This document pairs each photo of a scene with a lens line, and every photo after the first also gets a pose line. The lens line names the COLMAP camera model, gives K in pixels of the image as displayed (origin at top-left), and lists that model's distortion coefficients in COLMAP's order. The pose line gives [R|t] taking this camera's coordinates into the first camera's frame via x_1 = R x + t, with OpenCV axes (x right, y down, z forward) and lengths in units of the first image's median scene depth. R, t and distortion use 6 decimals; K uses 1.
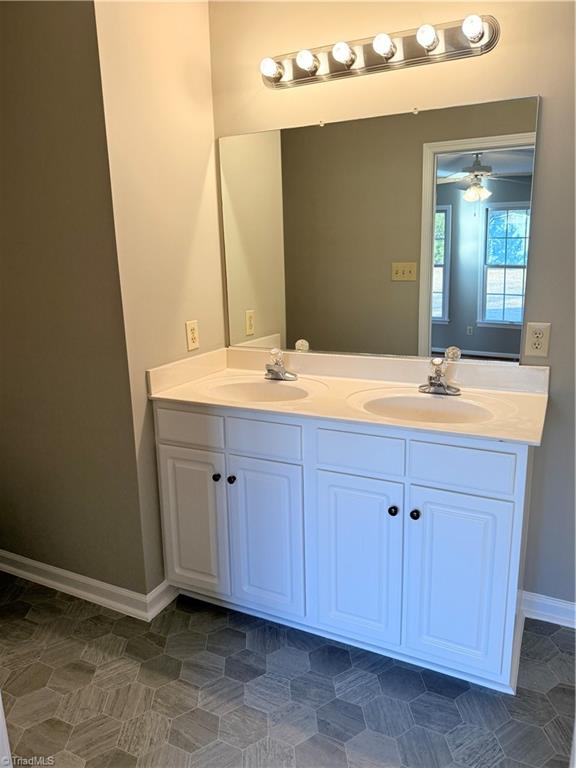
lens RADIAL K [[537.9, 0, 288.0], [0, 537.9, 384.0], [0, 0, 1]] dist [0.107724, -0.152749]
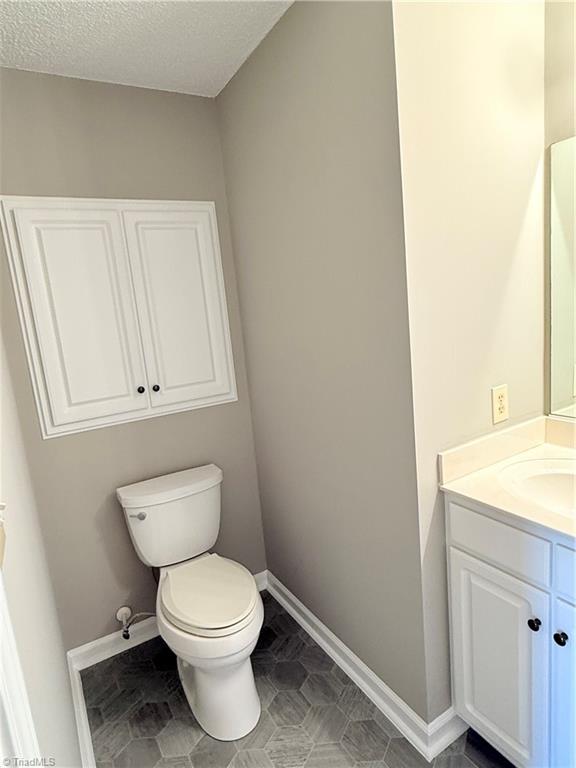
lens RADIAL K [[448.6, 0, 288.0], [0, 448.6, 384.0], [0, 0, 1]] dist [0.000406, 0.002265]
pose [[0.836307, 0.034879, -0.547150, -0.086463], [-0.047952, 0.998803, -0.009622, -0.105630], [0.546160, 0.034284, 0.836979, 0.317358]]
